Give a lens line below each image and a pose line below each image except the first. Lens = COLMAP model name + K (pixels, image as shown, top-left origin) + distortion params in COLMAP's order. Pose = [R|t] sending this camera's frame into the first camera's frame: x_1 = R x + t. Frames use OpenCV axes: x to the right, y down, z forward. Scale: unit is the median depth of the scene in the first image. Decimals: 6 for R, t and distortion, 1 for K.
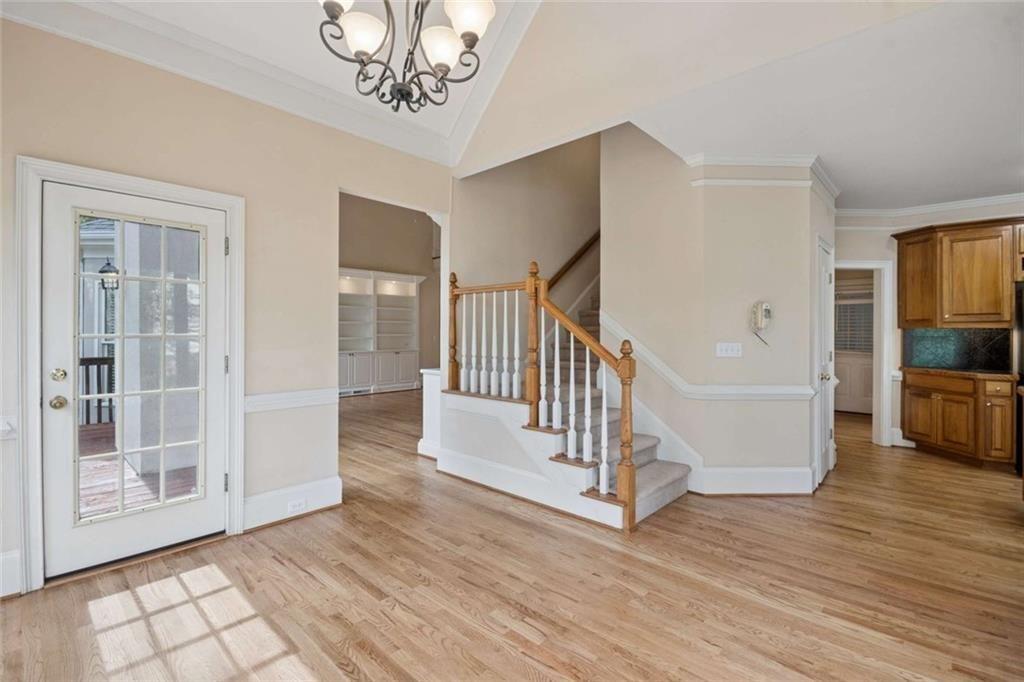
lens RADIAL K [[457.7, 0, 514.2], [0, 457.7, 334.5], [0, 0, 1]] dist [0.007708, -0.003433]
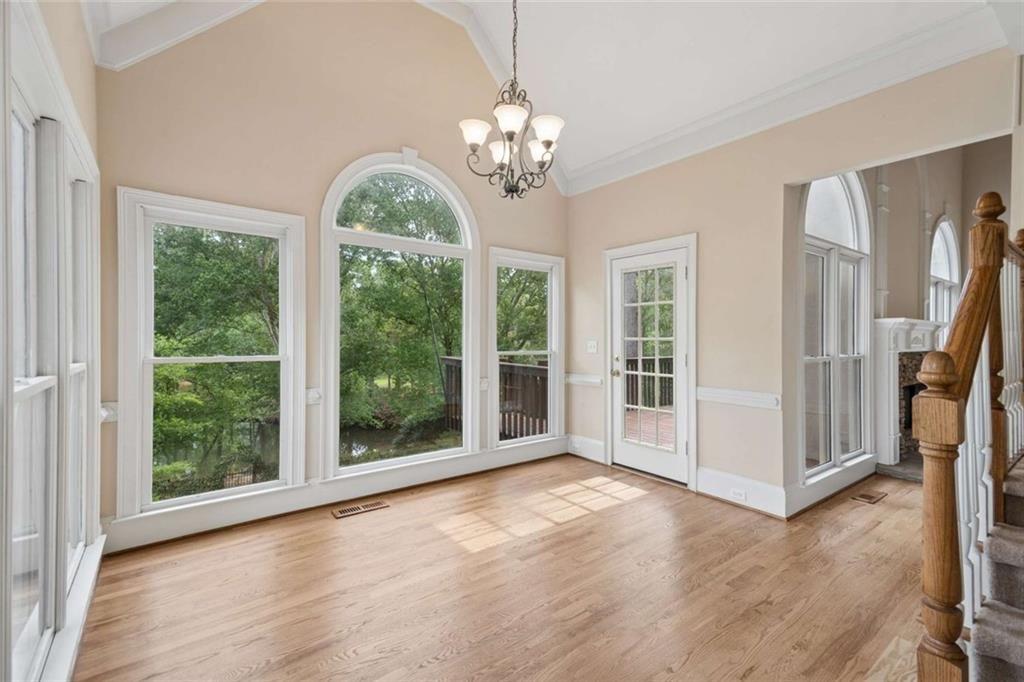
lens RADIAL K [[457.7, 0, 513.3], [0, 457.7, 340.2], [0, 0, 1]] dist [0.007708, -0.003433]
pose [[-0.191939, -0.000503, -0.981407, 0.992275], [-0.007823, 0.999969, 0.001017, 0.011129], [0.981376, 0.007873, -0.191937, 0.958798]]
